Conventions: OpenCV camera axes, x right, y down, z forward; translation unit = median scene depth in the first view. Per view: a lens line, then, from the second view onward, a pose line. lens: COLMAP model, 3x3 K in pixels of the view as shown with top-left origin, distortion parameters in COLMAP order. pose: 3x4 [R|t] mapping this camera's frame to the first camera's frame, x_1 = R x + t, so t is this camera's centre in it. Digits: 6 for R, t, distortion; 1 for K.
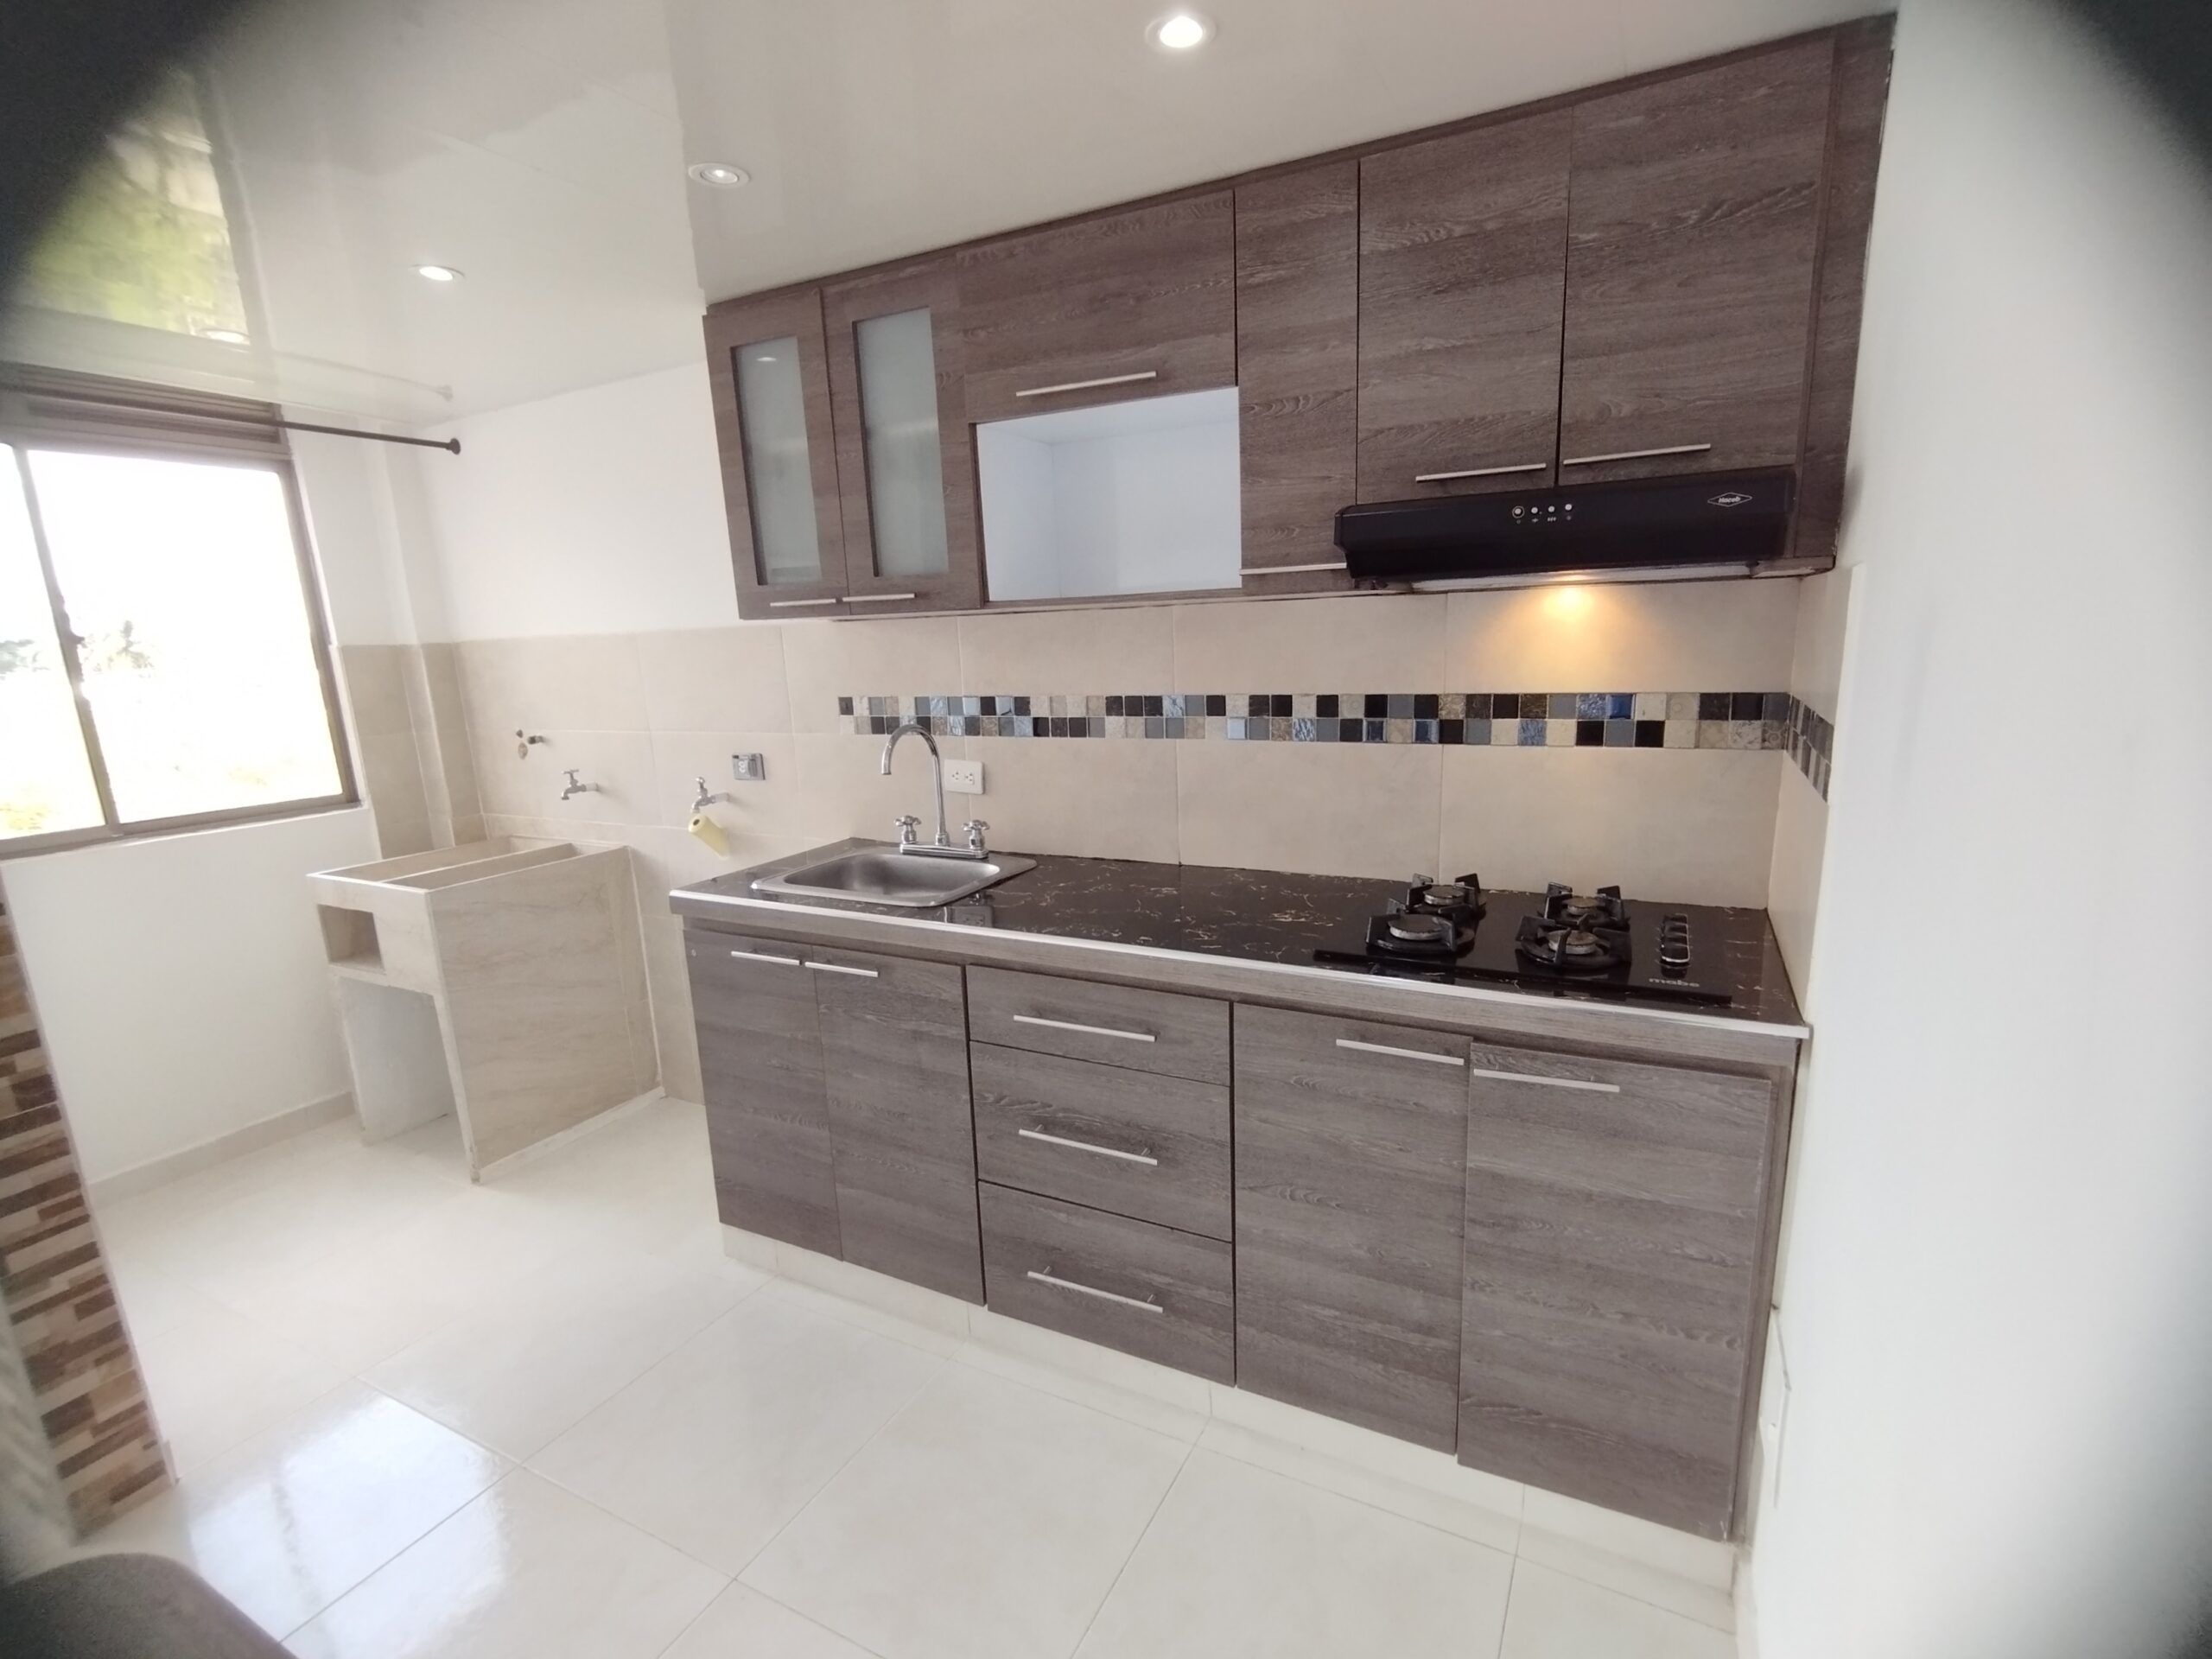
lens RADIAL K [[1016.2, 0, 1114.9], [0, 1016.2, 836.1], [0, 0, 1]] dist [0.001738, -0.001027]
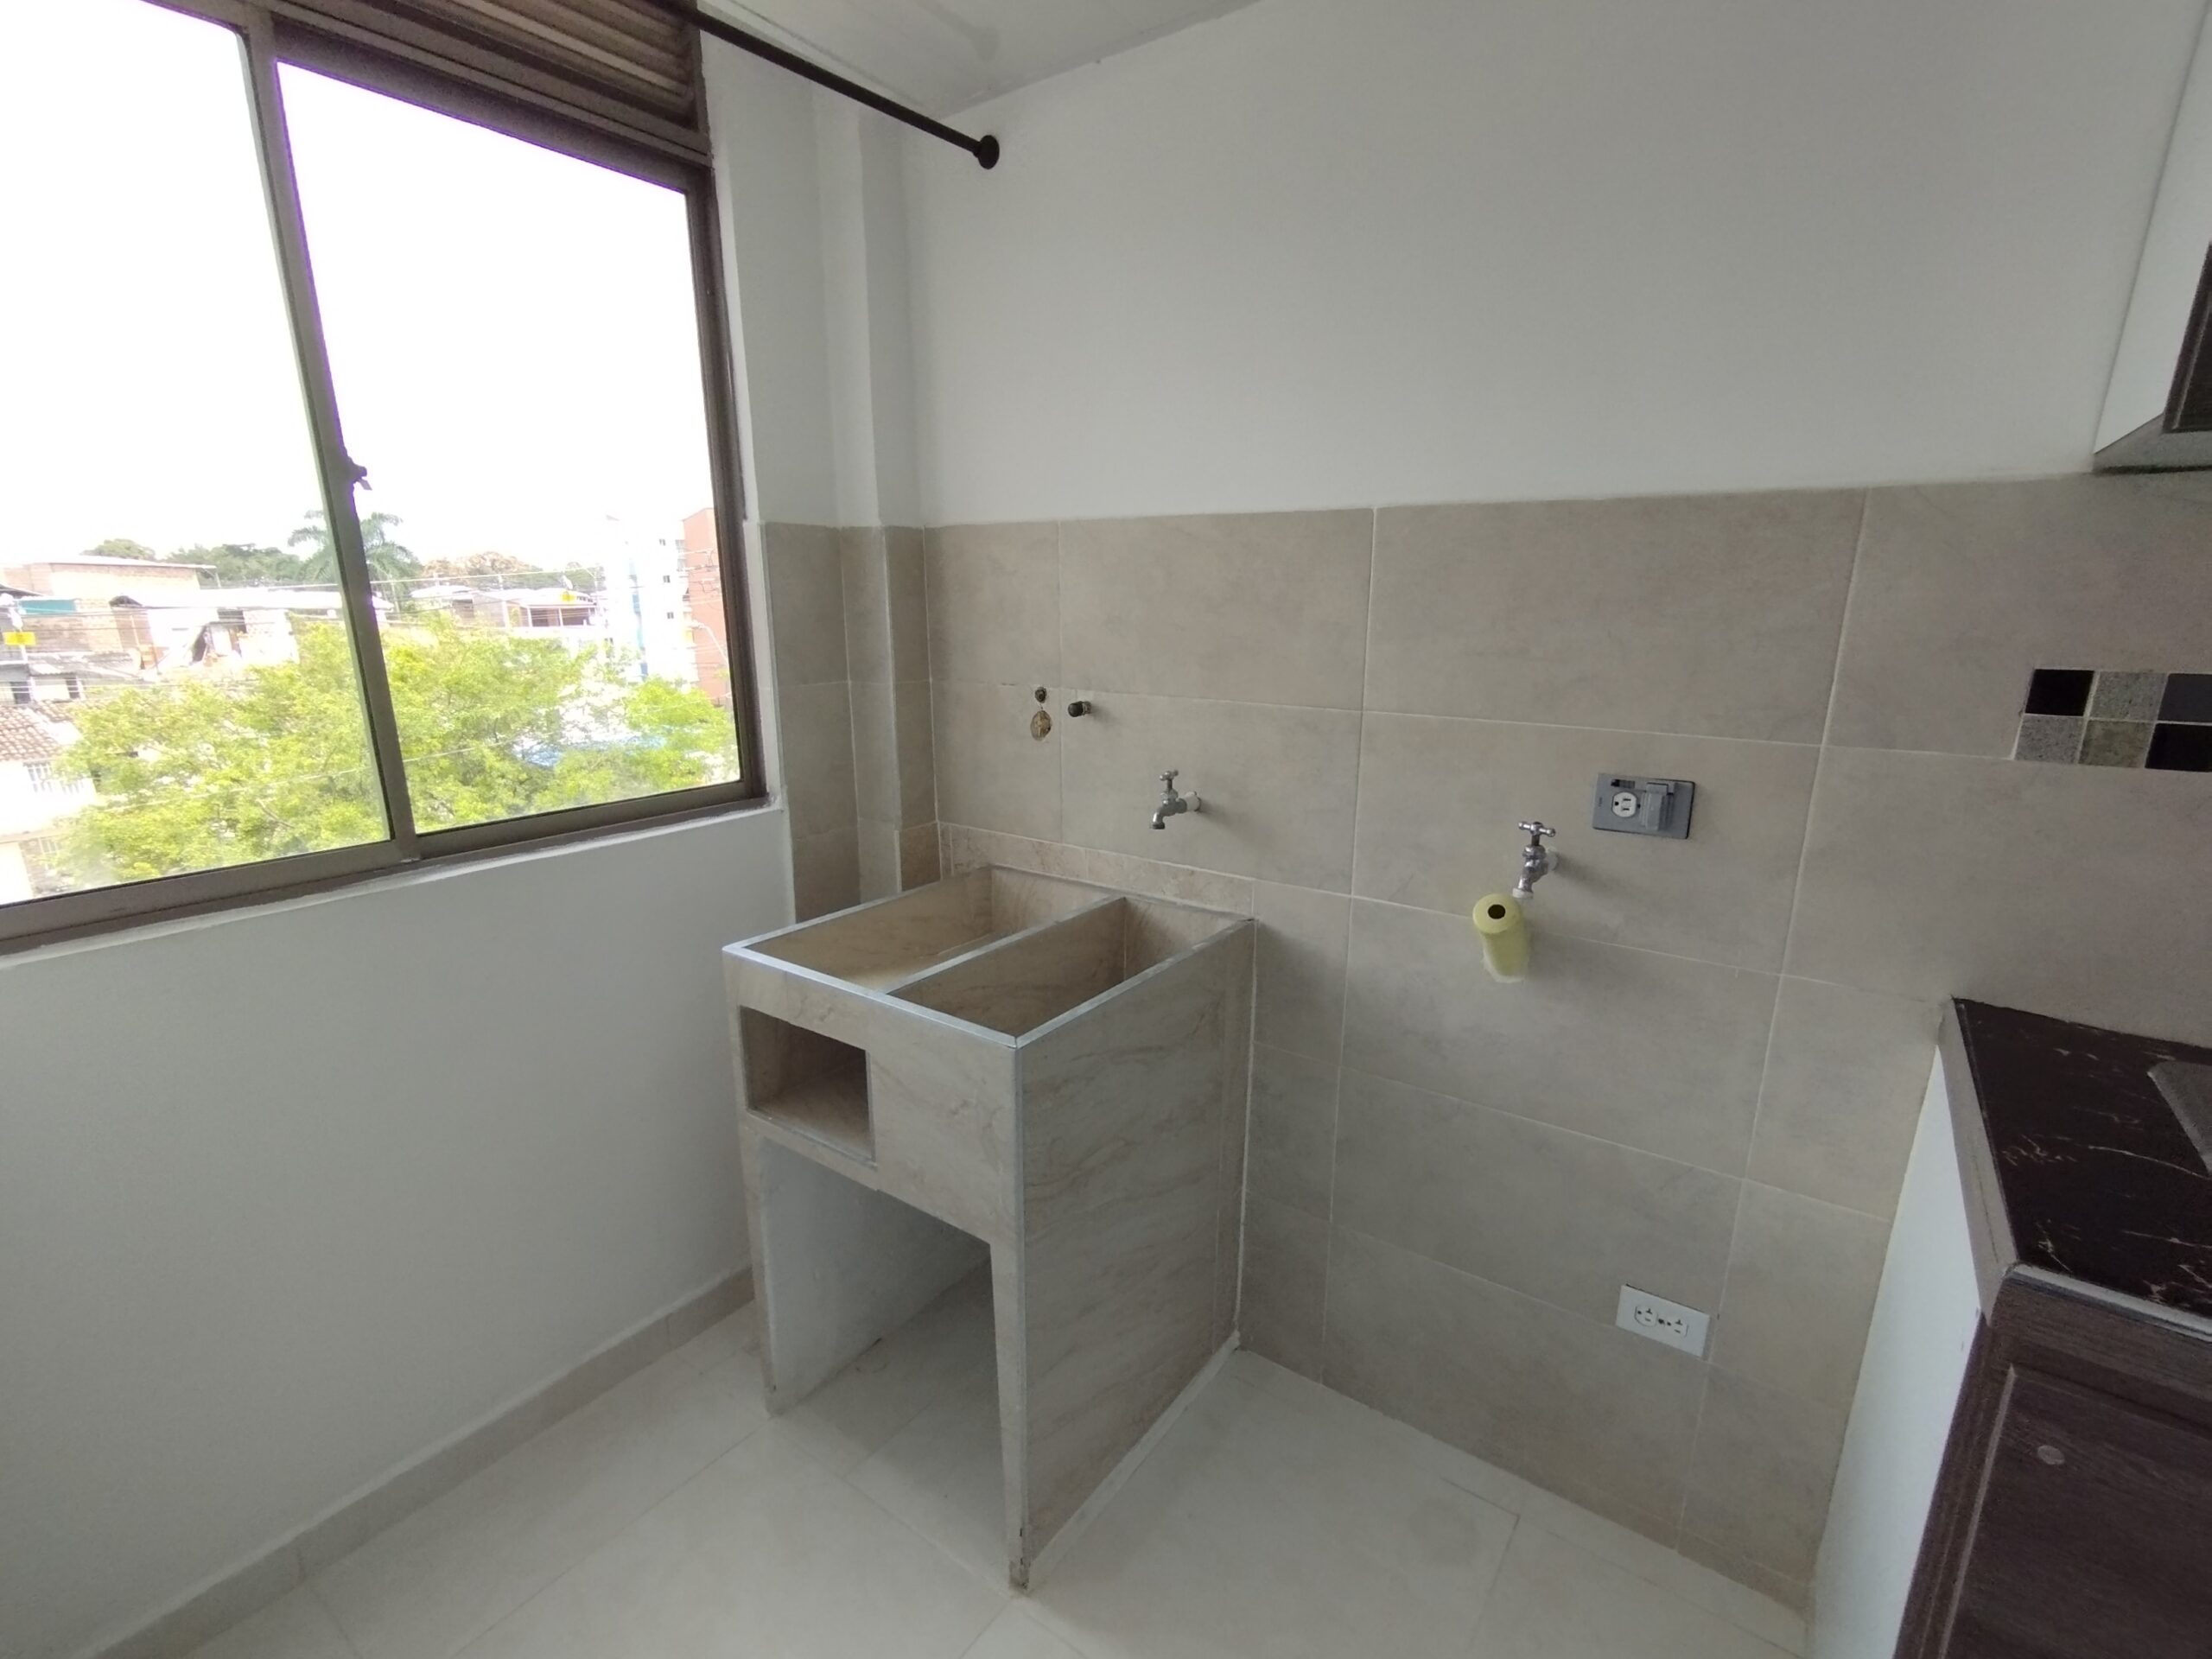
lens RADIAL K [[1016.2, 0, 1106.2], [0, 1016.2, 835.3], [0, 0, 1]] dist [0.001738, -0.001027]
pose [[0.989262, 0.072748, -0.126762, -0.495518], [-0.066727, 0.996461, 0.051119, -0.057011], [0.130033, -0.042112, 0.990615, 0.467179]]
